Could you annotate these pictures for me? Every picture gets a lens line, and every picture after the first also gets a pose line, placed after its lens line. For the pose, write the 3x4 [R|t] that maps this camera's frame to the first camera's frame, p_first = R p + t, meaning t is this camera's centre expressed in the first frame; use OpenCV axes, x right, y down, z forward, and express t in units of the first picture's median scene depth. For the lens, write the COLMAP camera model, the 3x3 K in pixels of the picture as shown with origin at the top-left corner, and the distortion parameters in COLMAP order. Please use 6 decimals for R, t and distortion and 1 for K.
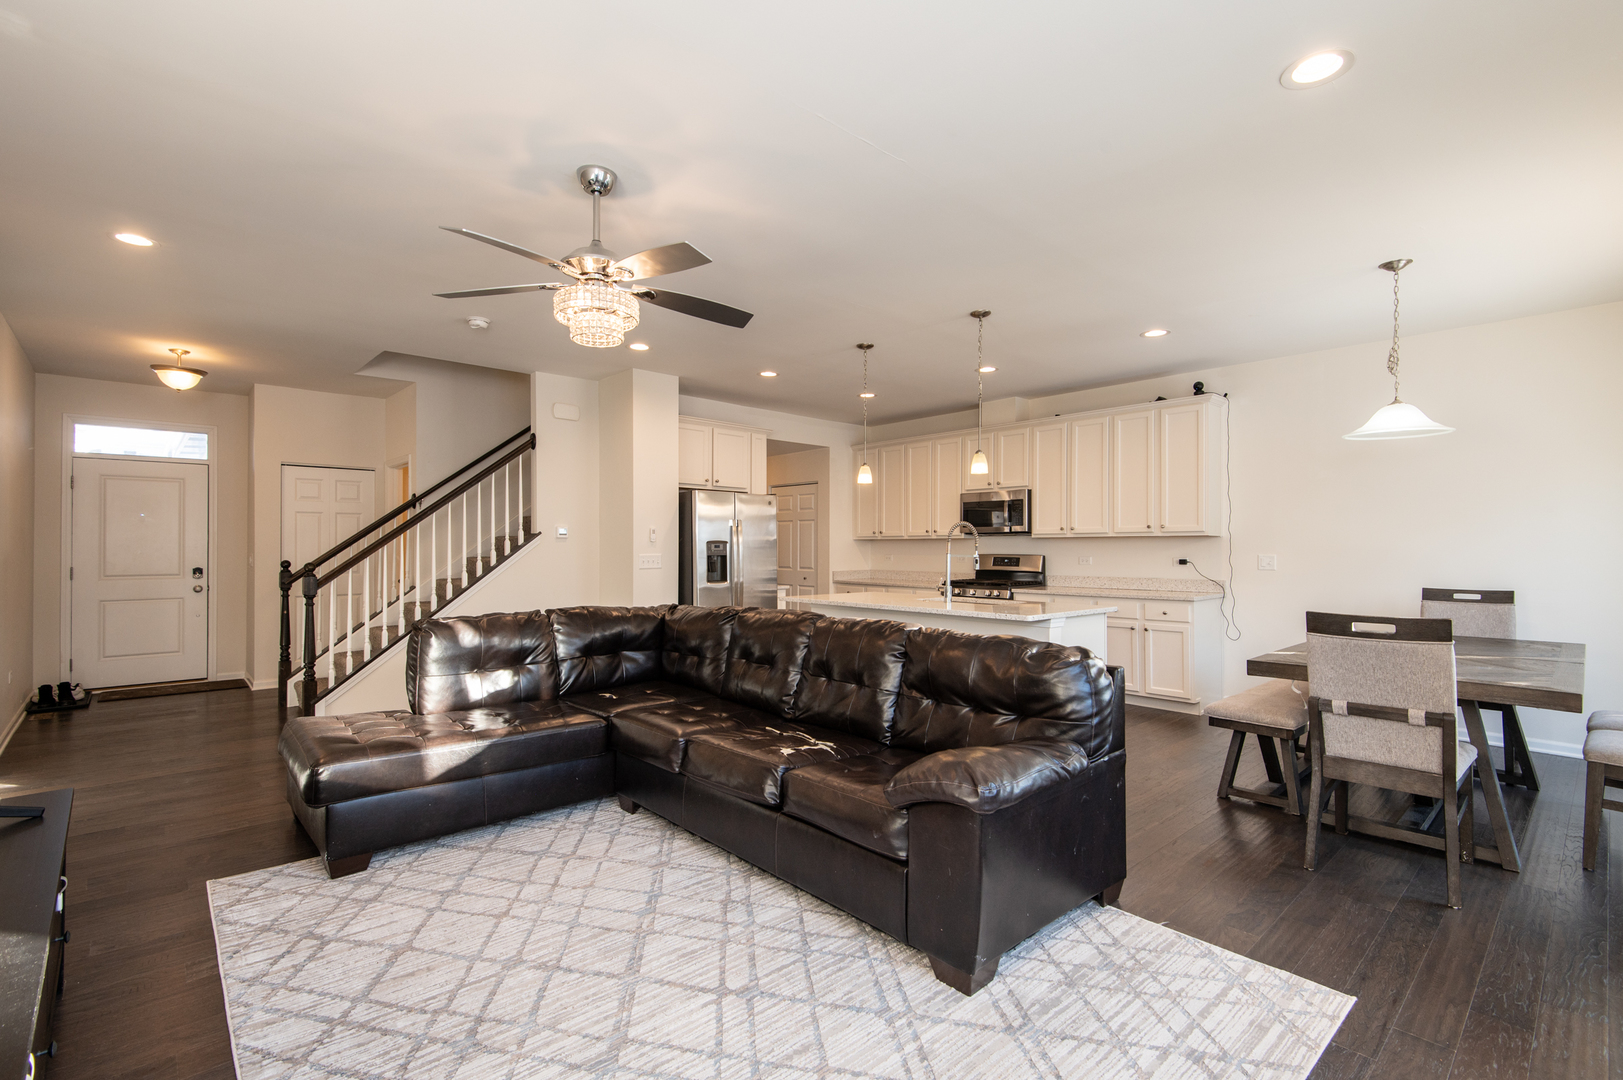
lens RADIAL K [[730.9, 0, 804.6], [0, 730.9, 543.9], [0, 0, 1]] dist [0.000228, -0.000041]
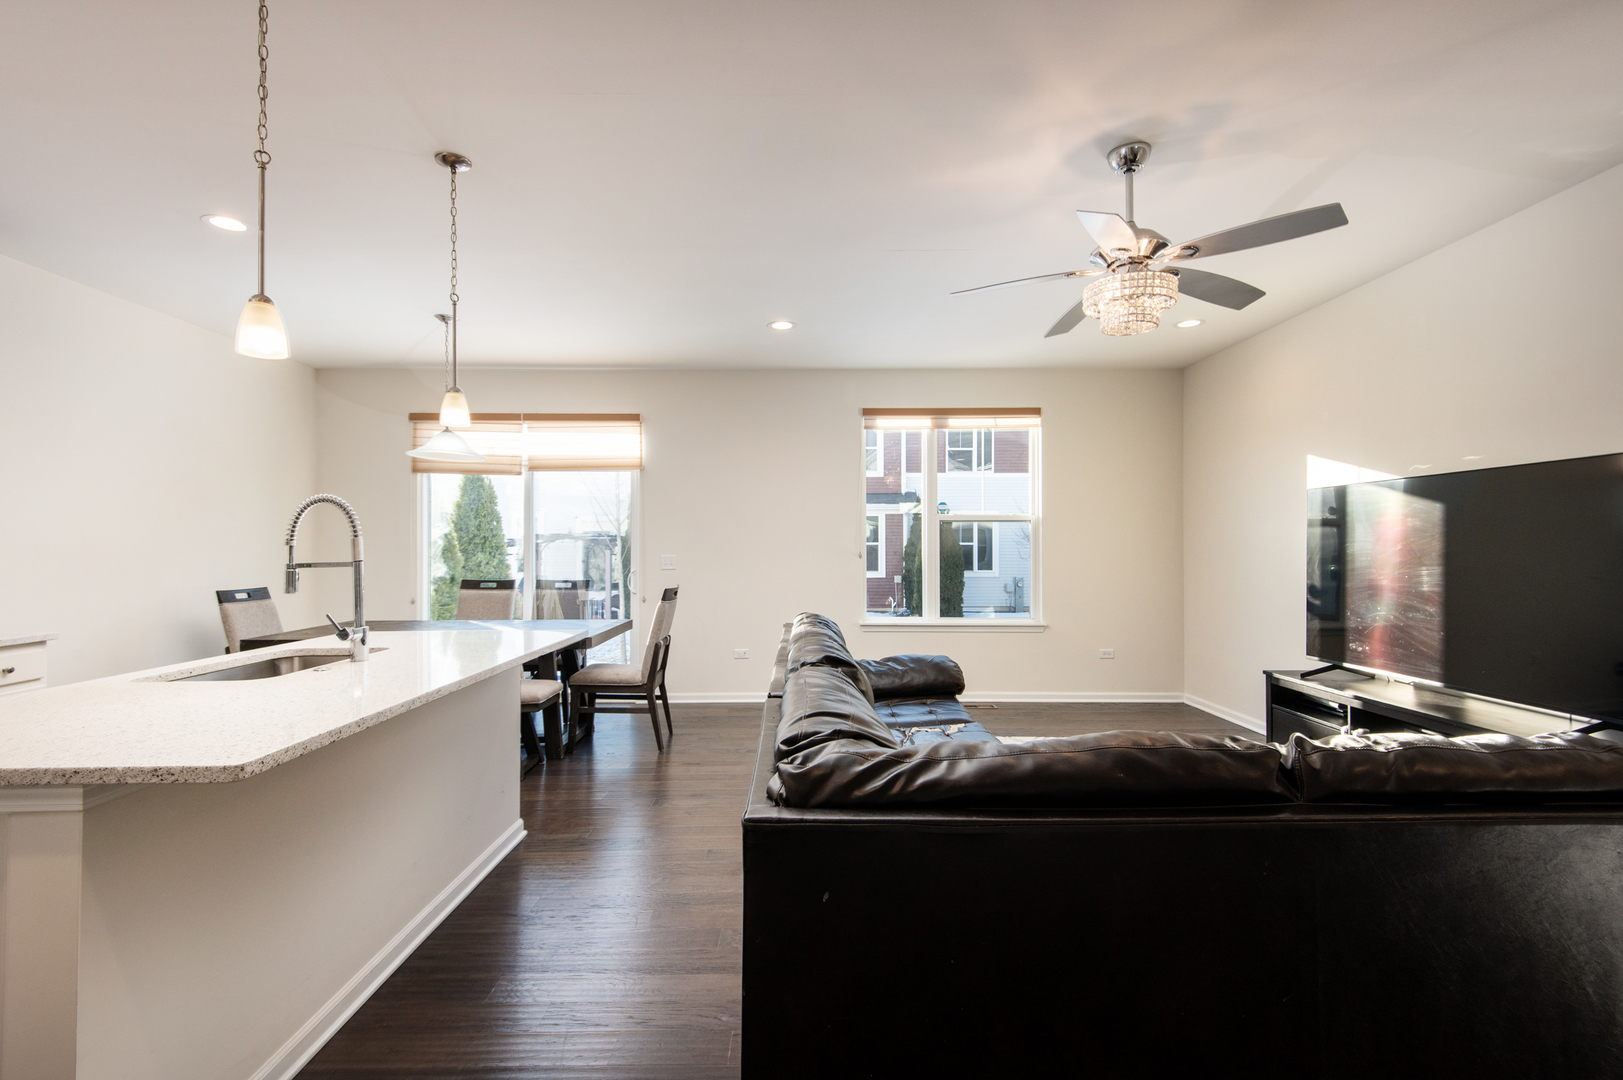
lens RADIAL K [[725.0, 0, 814.8], [0, 725.0, 555.2], [0, 0, 1]] dist [0.026689, -0.000133]
pose [[-0.758958, -0.008618, 0.651082, -0.266208], [-0.006946, 0.999963, 0.005139, 0.002327], [-0.651102, -0.000622, -0.758990, 0.877696]]
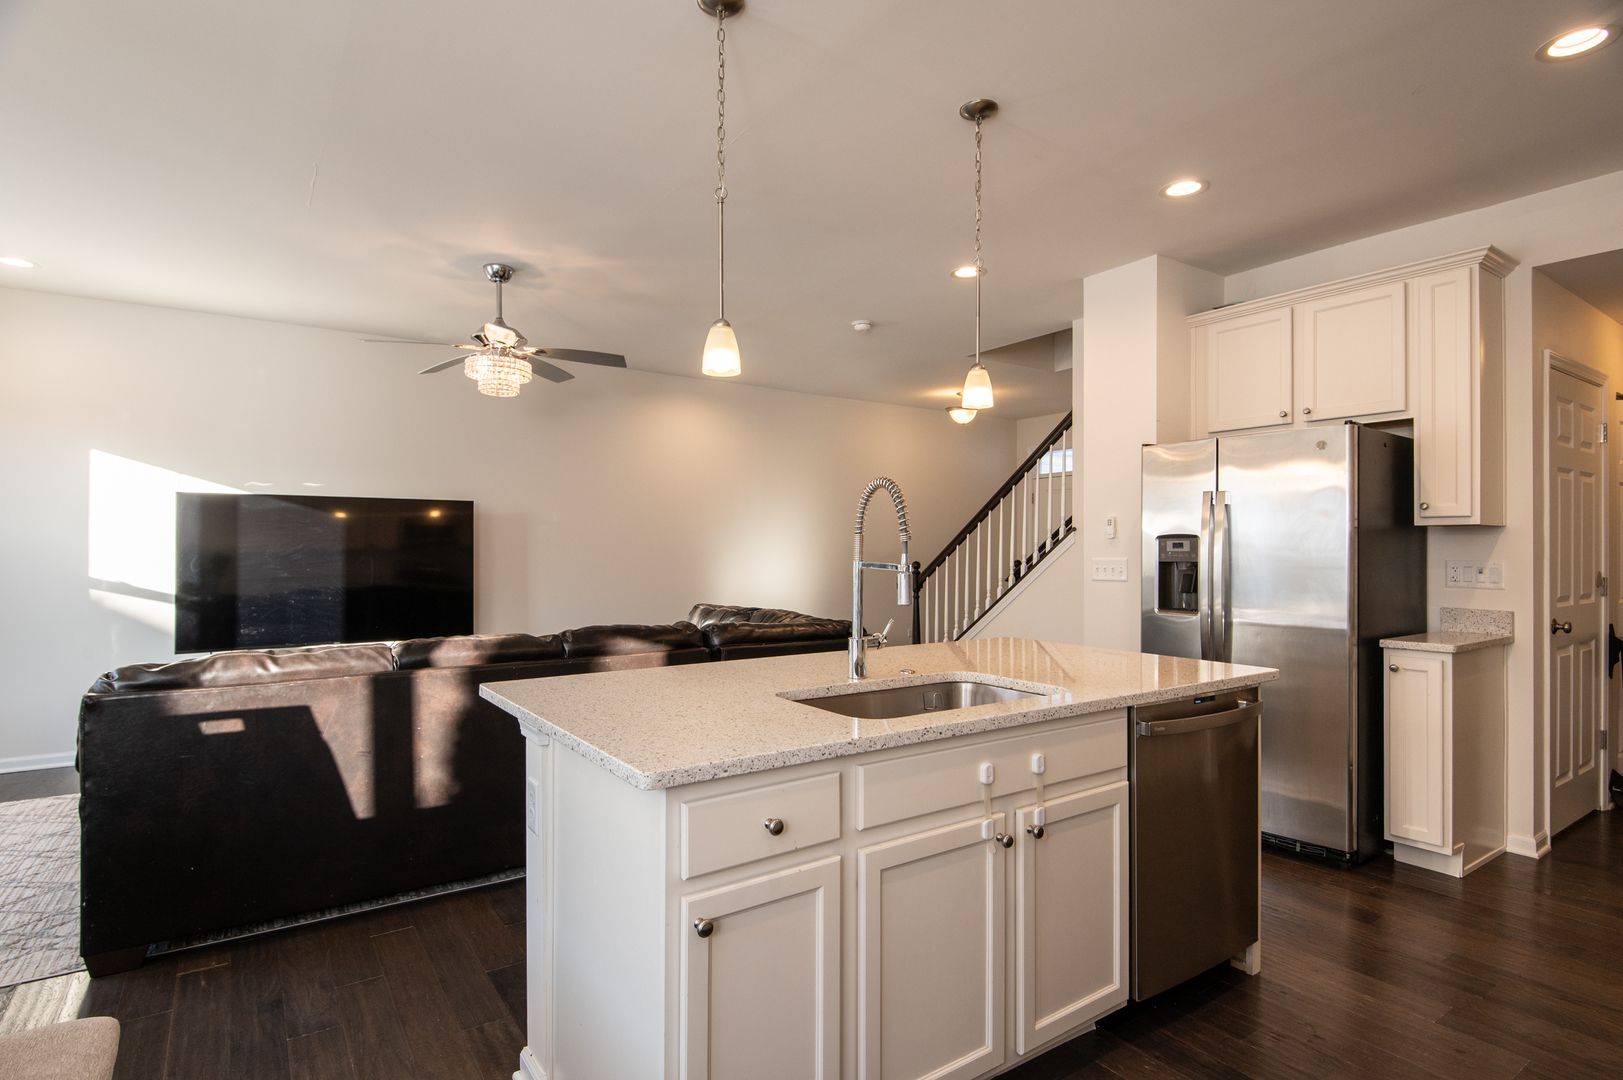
lens RADIAL K [[846.8, 0, 811.5], [0, 846.8, 540.0], [0, 0, 1]] dist [0.058097, 0.000172]
pose [[-0.126506, -0.010854, -0.991906, 0.525762], [0.009684, 0.999879, -0.012176, 0.004851], [0.991919, -0.011146, -0.126386, 0.780035]]
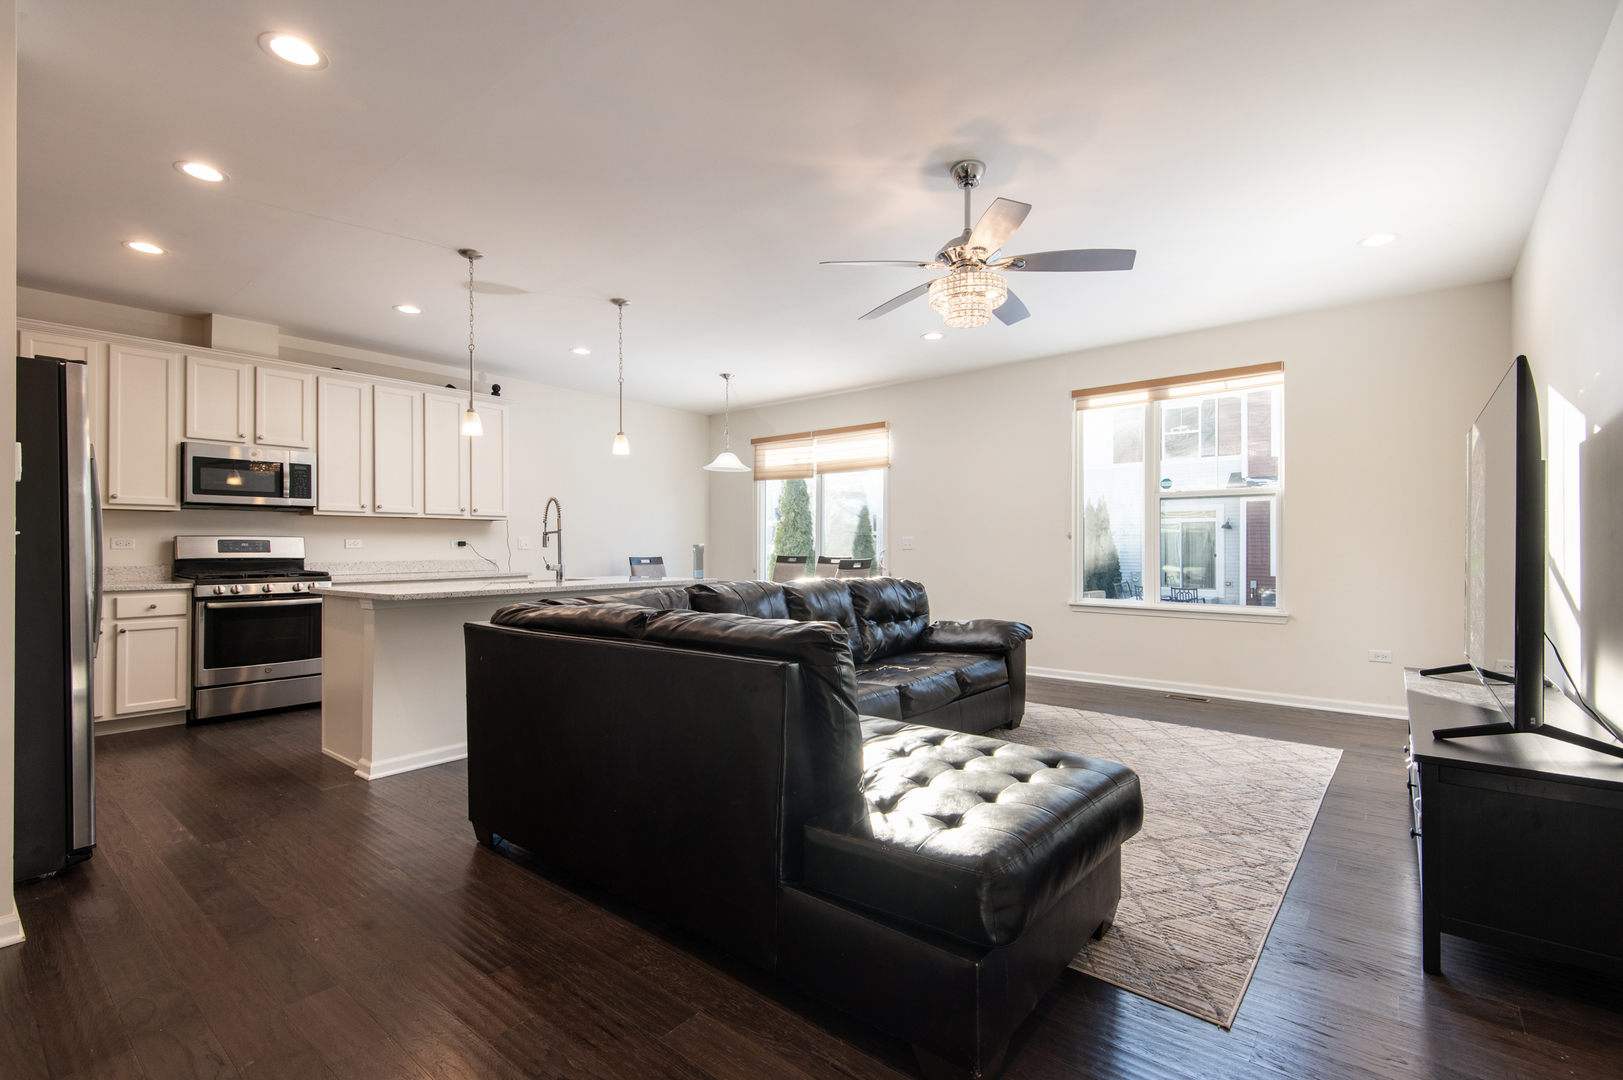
lens RADIAL K [[725.0, 0, 814.8], [0, 725.0, 555.2], [0, 0, 1]] dist [0.026689, -0.000133]
pose [[-0.167961, -0.016129, 0.985662, -0.585433], [-0.007018, 0.999860, 0.015165, 0.020027], [-0.985769, -0.004370, -0.168051, 0.622268]]
